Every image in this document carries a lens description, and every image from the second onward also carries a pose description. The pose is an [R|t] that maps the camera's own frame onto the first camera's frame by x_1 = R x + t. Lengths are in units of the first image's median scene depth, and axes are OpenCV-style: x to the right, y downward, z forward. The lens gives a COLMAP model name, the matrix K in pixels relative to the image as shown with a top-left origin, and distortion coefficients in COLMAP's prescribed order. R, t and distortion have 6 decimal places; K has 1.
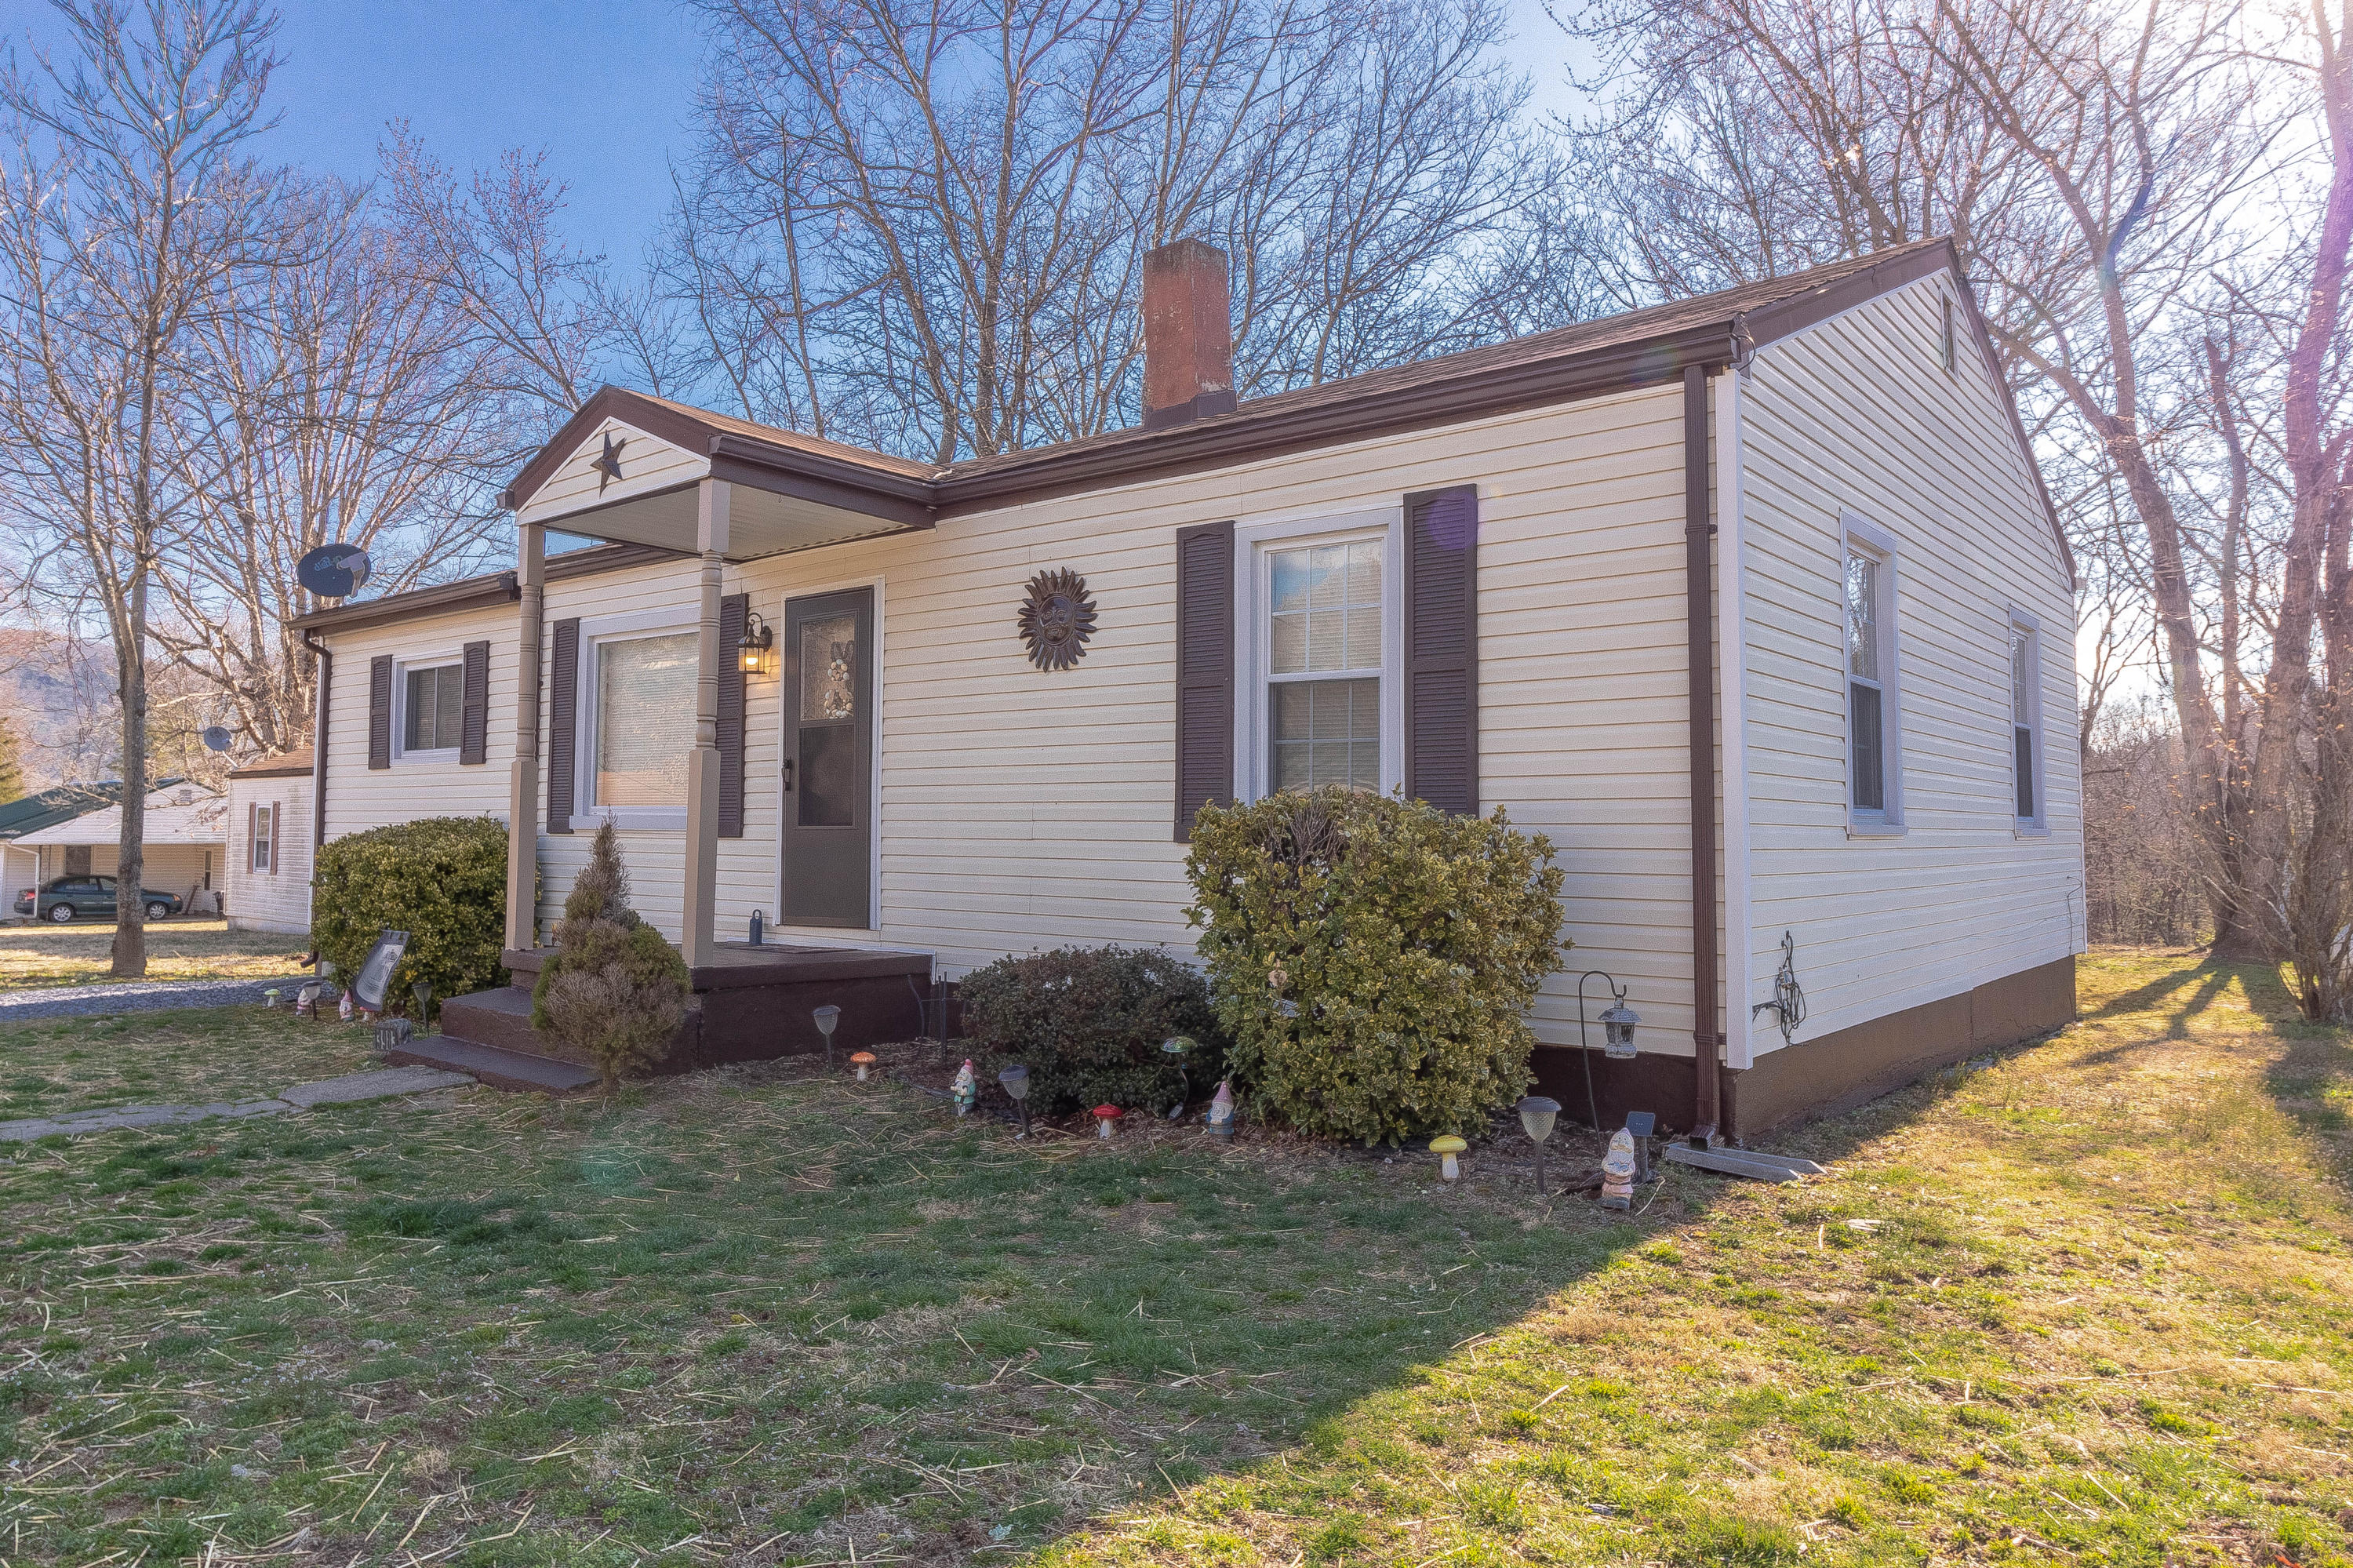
lens RADIAL K [[1551.2, 0, 1184.9], [0, 1551.2, 752.7], [0, 0, 1]] dist [0.000909, 0.001534]
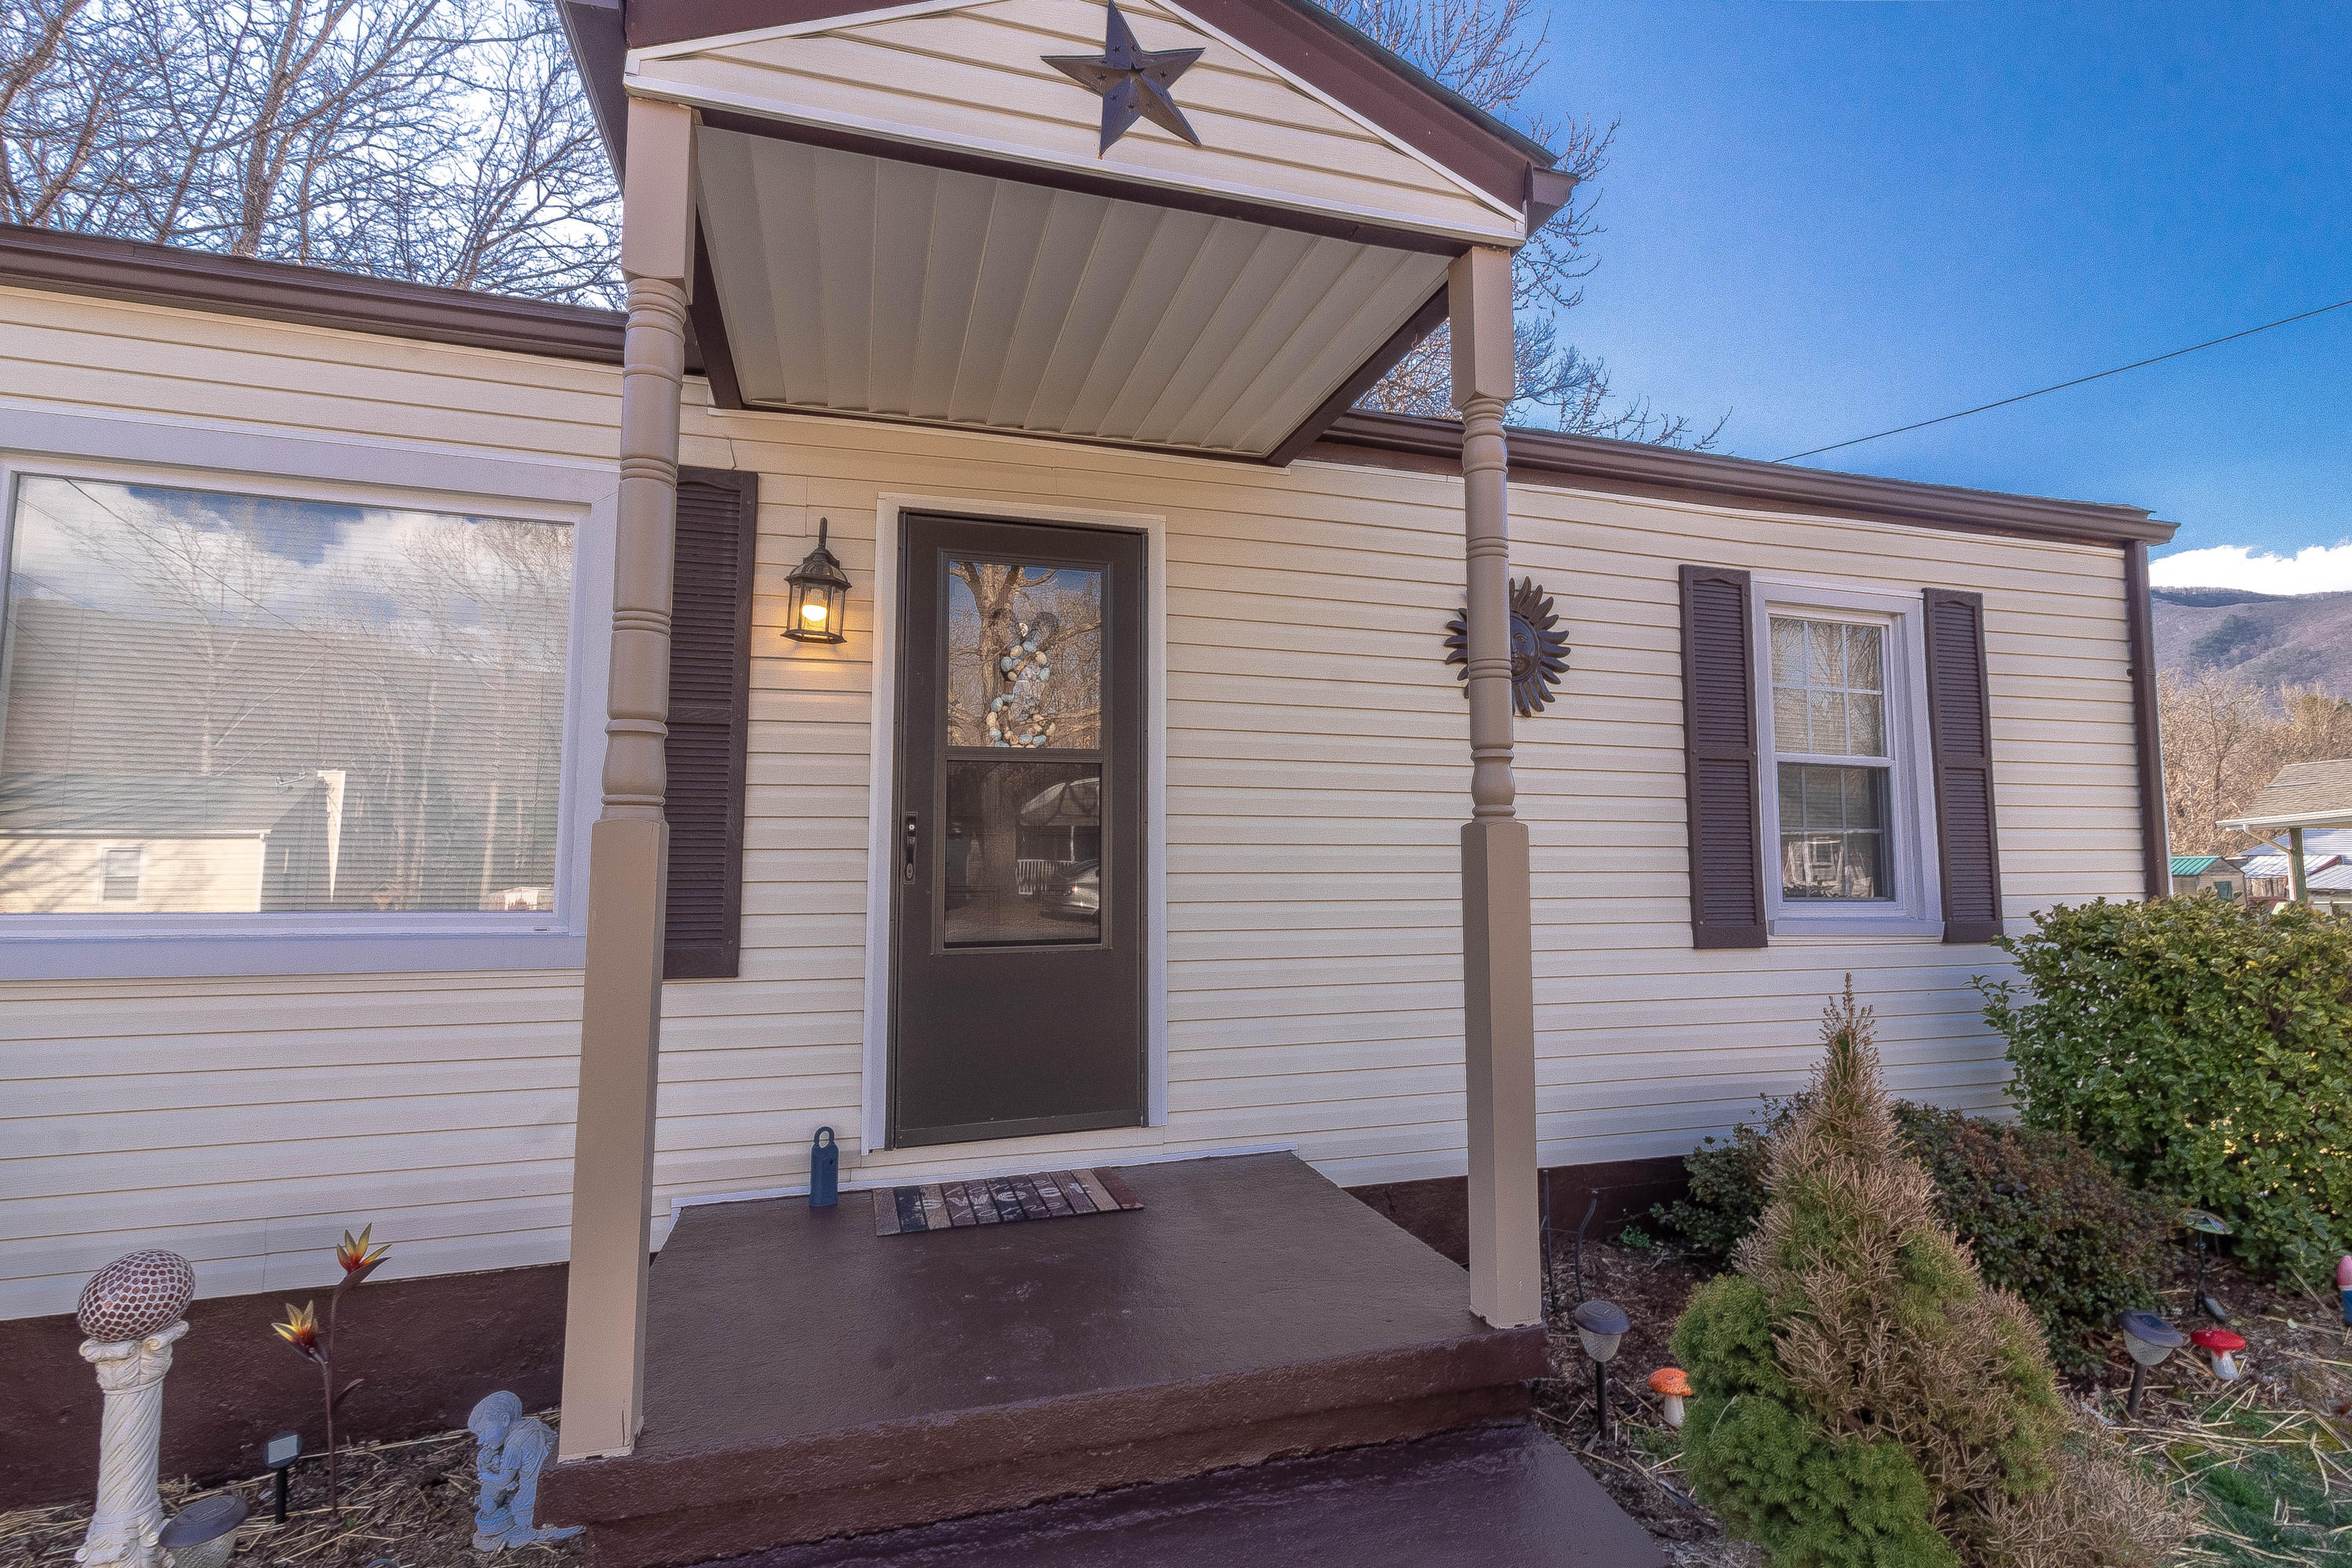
lens RADIAL K [[1090.0, 0, 1177.6], [0, 1090.0, 762.6], [0, 0, 1]] dist [0.001350, 0.000513]
pose [[0.559628, 0.060259, 0.826550, -0.599719], [-0.042284, 0.998130, -0.044139, -0.002310], [-0.827664, -0.010248, 0.561130, 0.855603]]
